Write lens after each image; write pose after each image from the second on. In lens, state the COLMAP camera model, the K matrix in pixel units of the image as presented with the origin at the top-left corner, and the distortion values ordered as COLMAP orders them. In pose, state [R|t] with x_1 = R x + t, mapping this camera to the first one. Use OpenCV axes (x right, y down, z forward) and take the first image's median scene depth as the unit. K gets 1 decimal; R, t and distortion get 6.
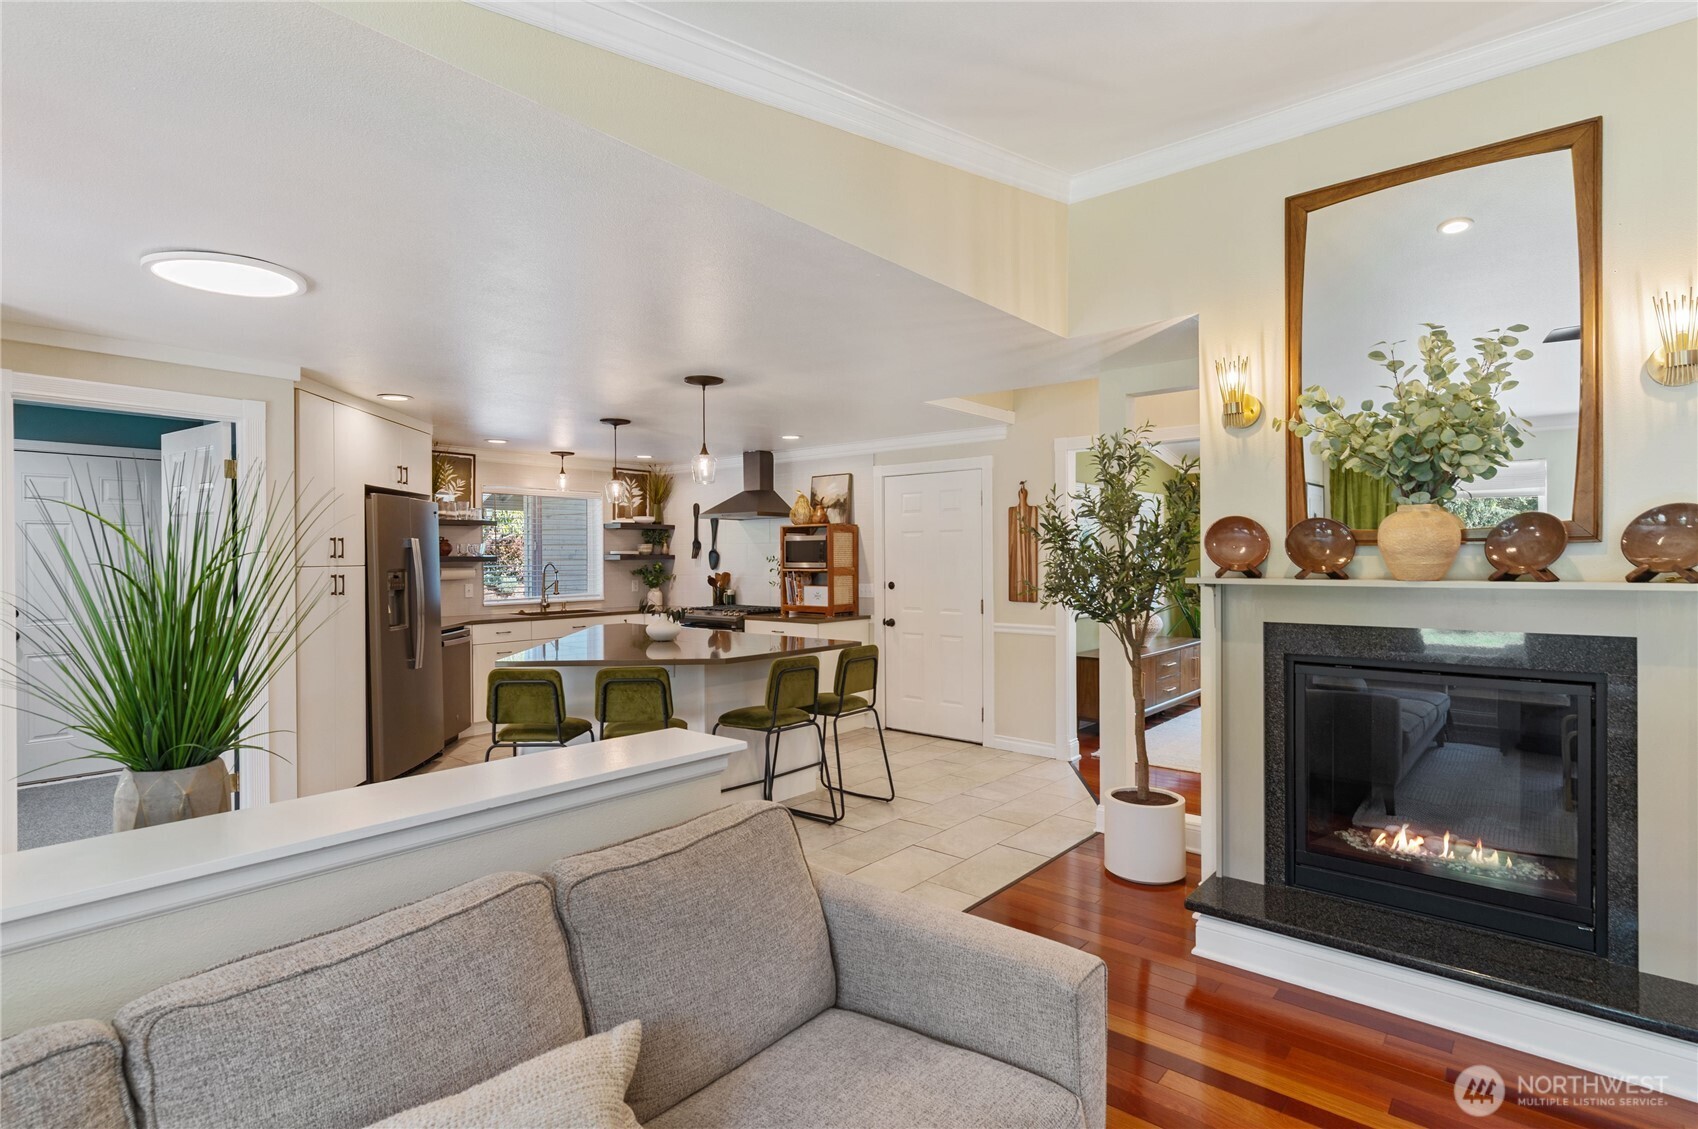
lens RADIAL K [[816.4, 0, 852.9], [0, 816.4, 562.9], [0, 0, 1]] dist [0.005904, -0.001312]
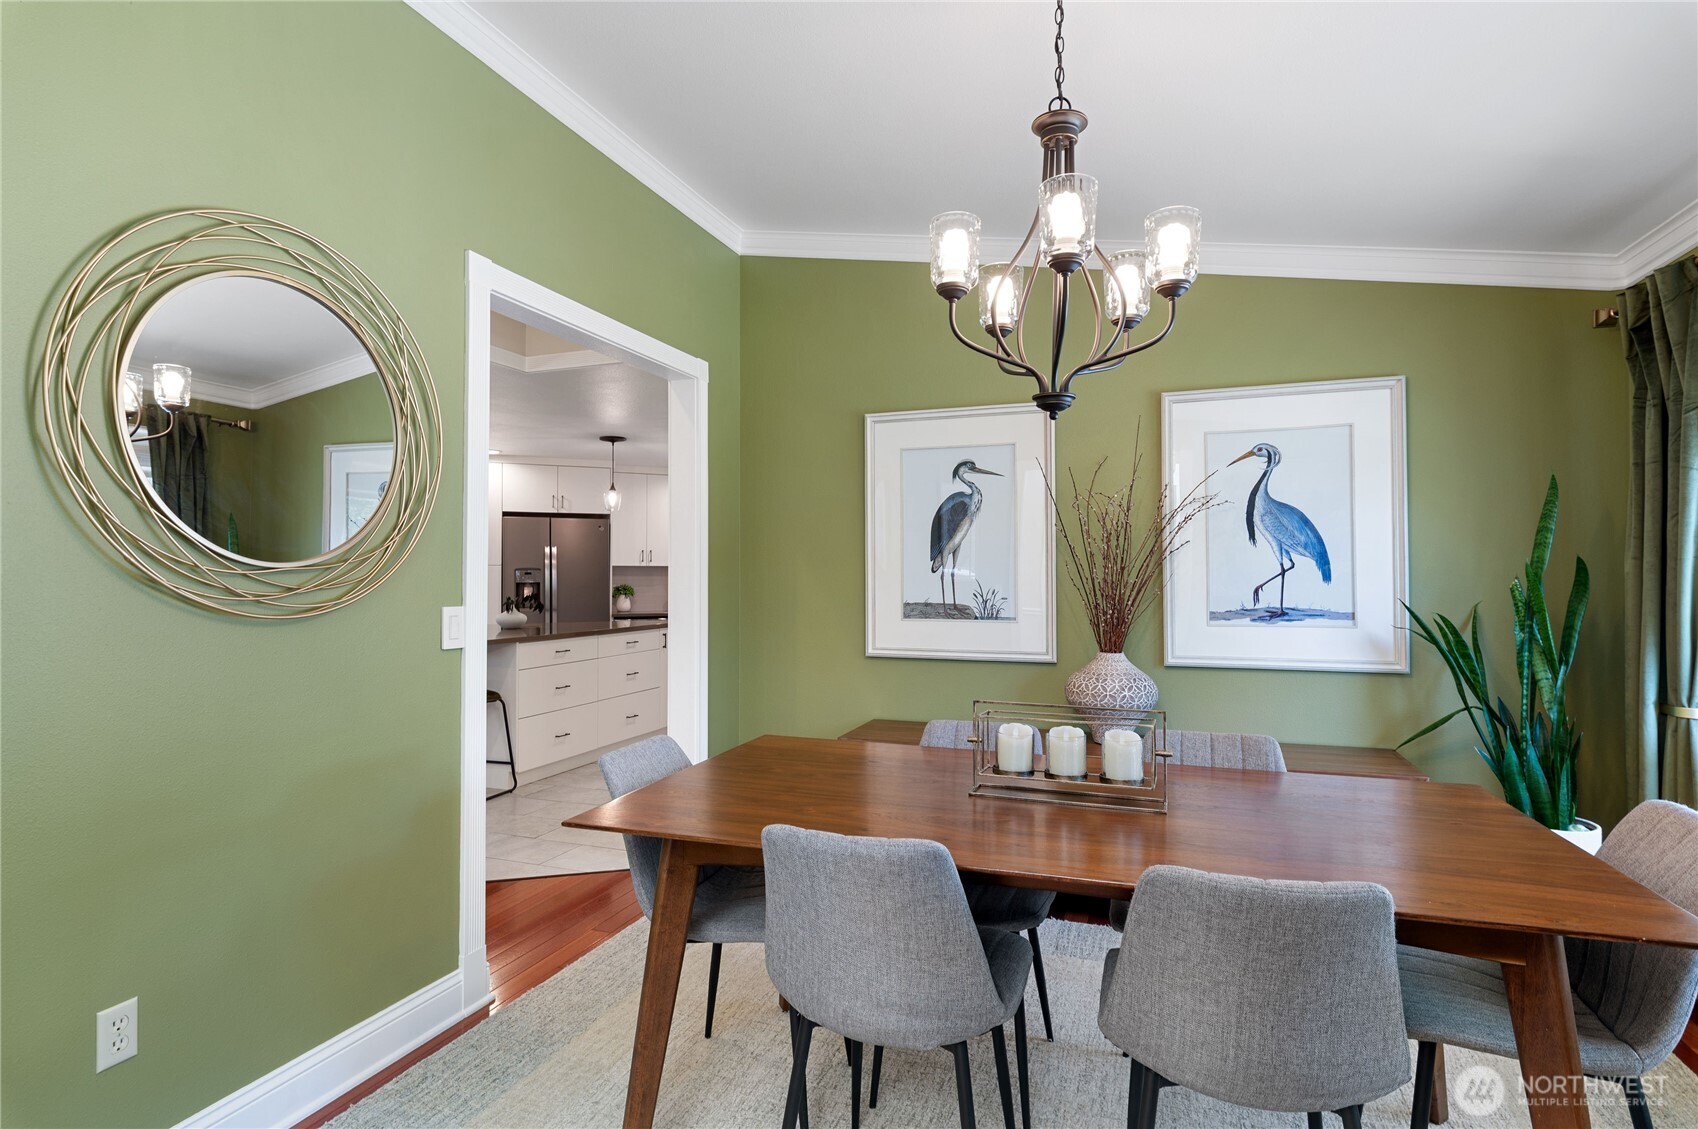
lens RADIAL K [[888.5, 0, 846.5], [0, 888.5, 563.5], [0, 0, 1]] dist [0.002046, 0.000278]
pose [[0.330051, -0.011007, -0.943899, 0.807101], [-0.006829, 0.999878, -0.014047, 0.012849], [0.943938, 0.011082, 0.329936, 0.740968]]
